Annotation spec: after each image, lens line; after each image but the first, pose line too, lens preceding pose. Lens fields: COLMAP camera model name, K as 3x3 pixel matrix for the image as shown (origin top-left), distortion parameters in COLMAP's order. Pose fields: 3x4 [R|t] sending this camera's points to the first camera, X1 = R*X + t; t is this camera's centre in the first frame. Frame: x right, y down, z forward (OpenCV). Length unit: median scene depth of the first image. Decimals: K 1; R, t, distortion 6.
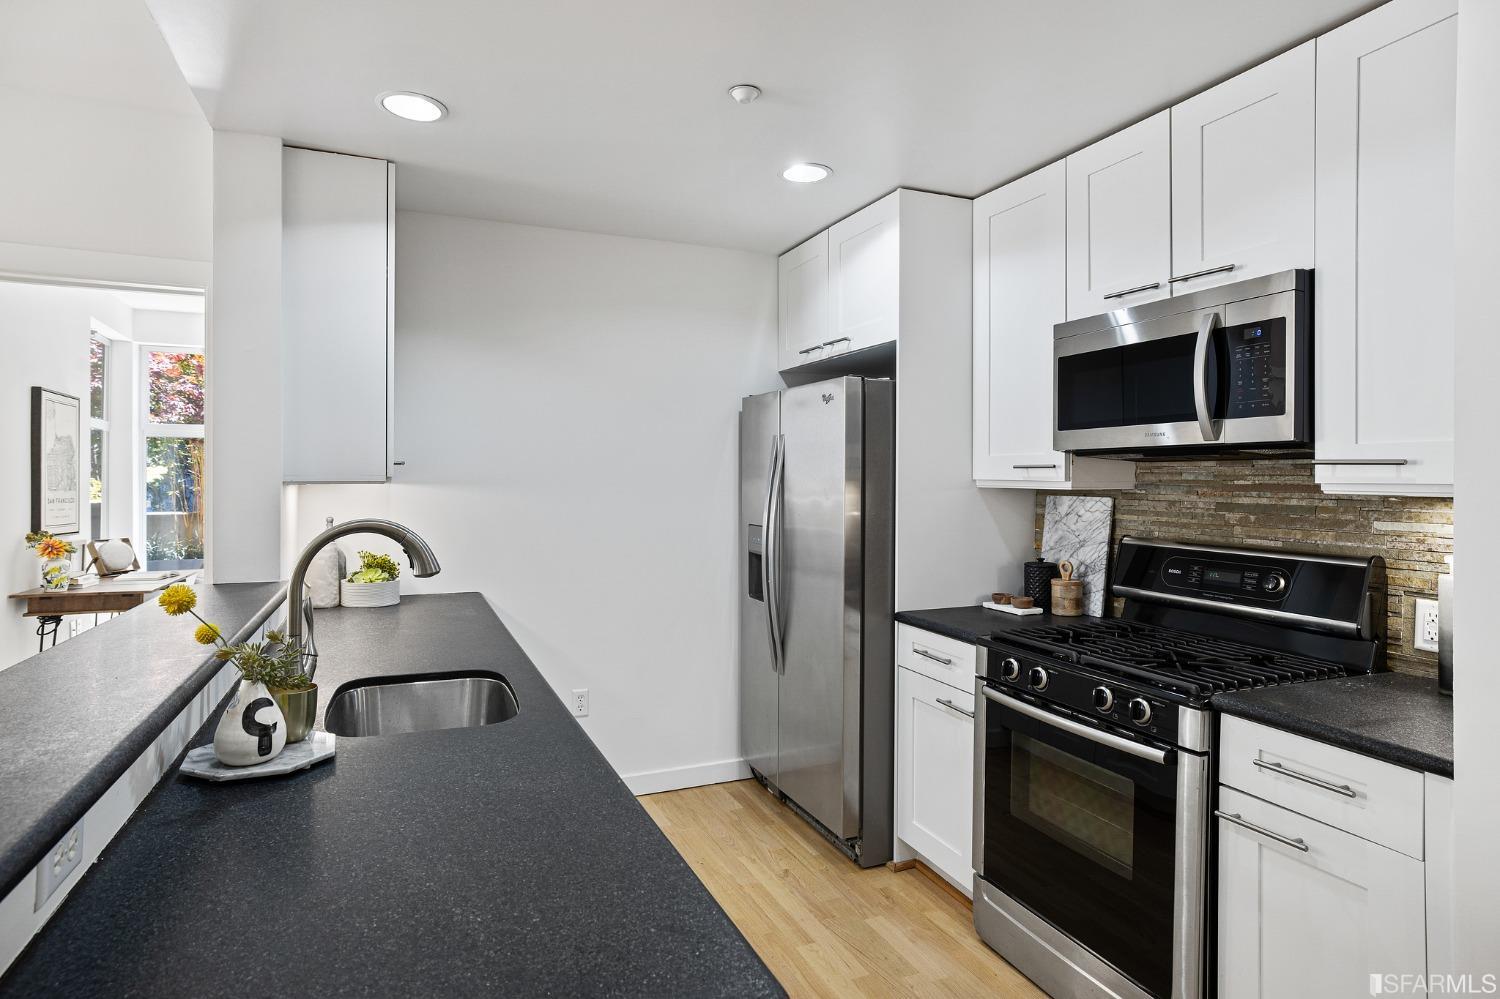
lens RADIAL K [[817.1, 0, 746.3], [0, 817.1, 484.1], [0, 0, 1]] dist [-0.021801, 0.017638]
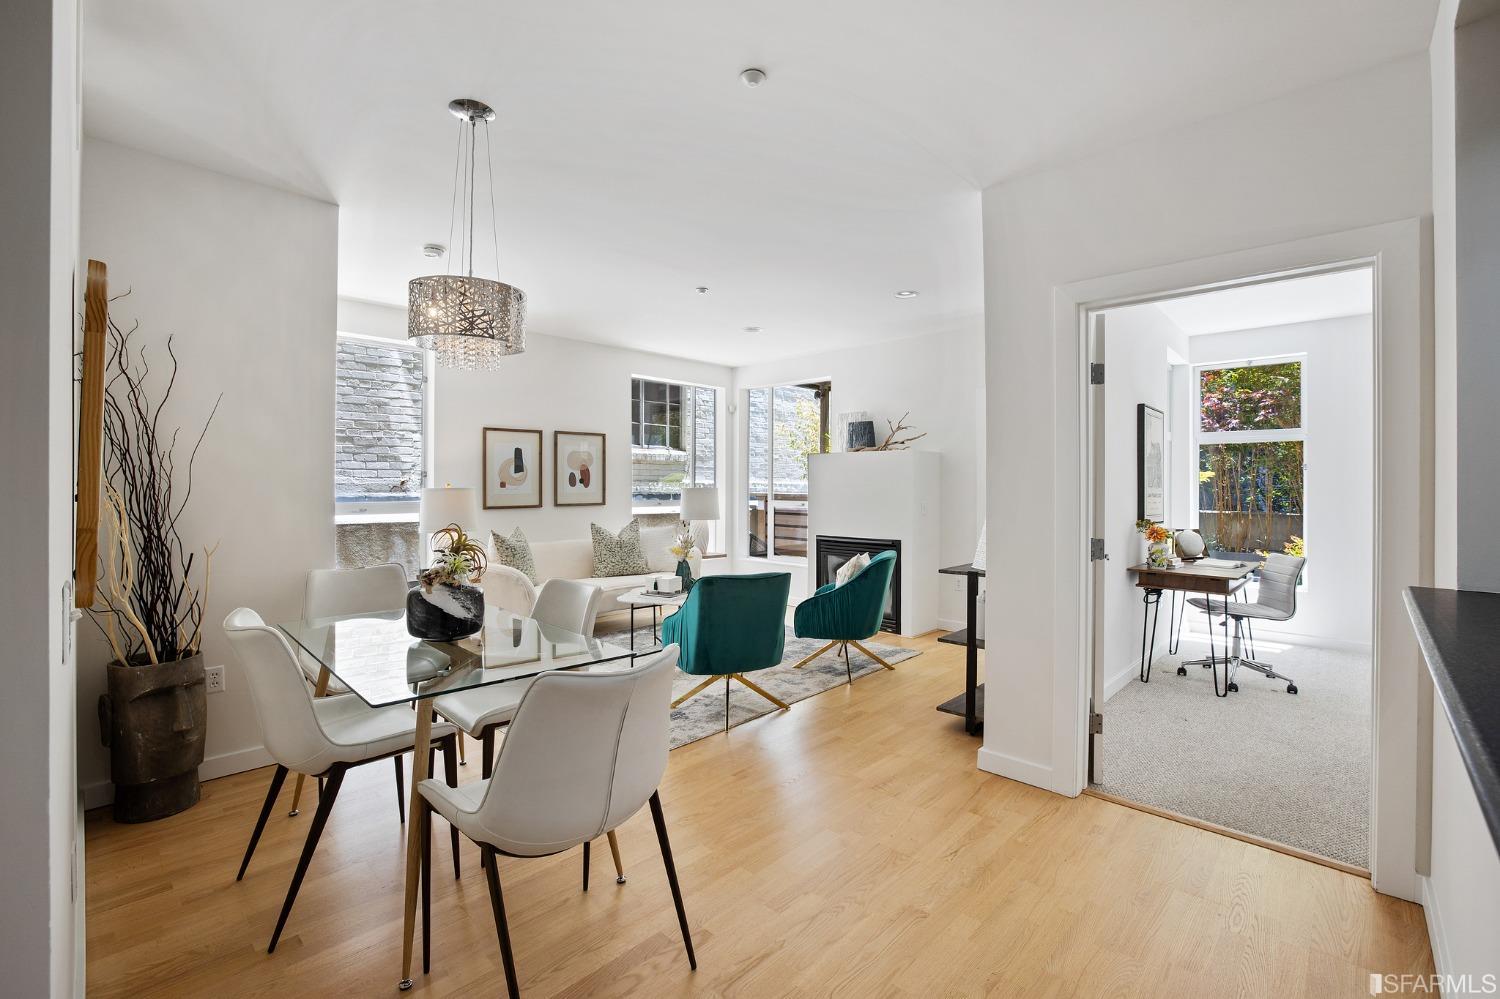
lens RADIAL K [[652.0, 0, 745.9], [0, 652.0, 491.0], [0, 0, 1]] dist [-0.021476, 0.000299]
pose [[0.382506, 0.006752, -0.923929, -0.313855], [-0.005714, 0.999971, 0.004942, 0.022174], [0.923936, 0.003388, 0.382533, 0.095671]]
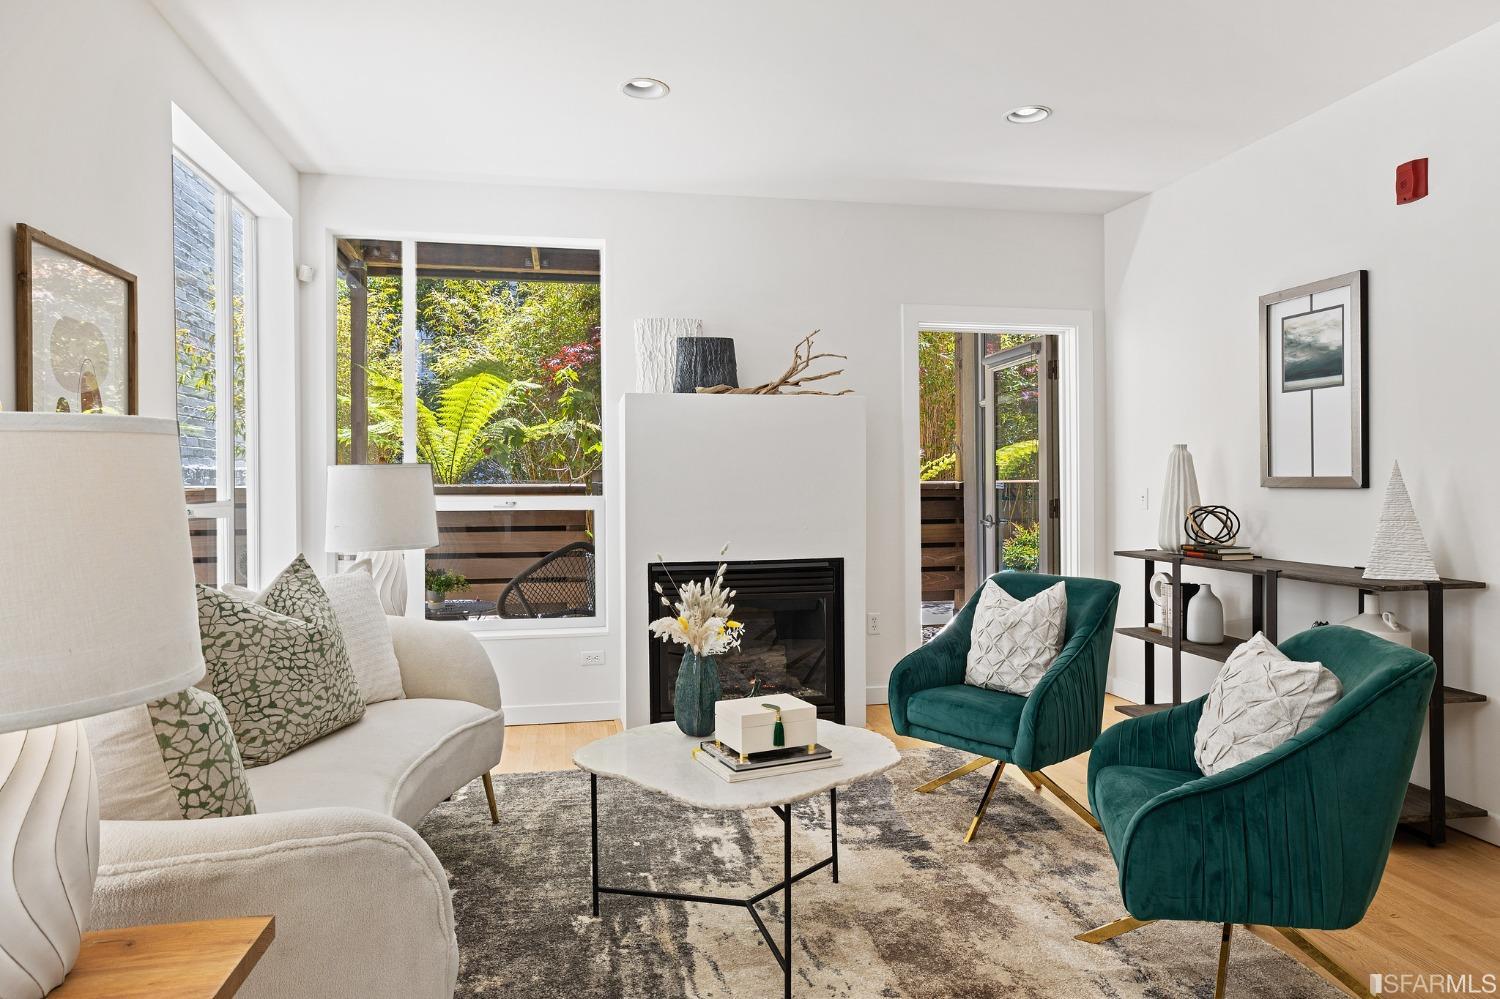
lens RADIAL K [[928.9, 0, 746.5], [0, 928.9, 481.6], [0, 0, 1]] dist [0.005562, 0.000773]
pose [[0.975743, -0.008403, -0.218756, -2.440338], [0.007899, 0.999964, -0.003175, 0.068725], [0.218775, 0.001370, 0.975774, -0.455835]]
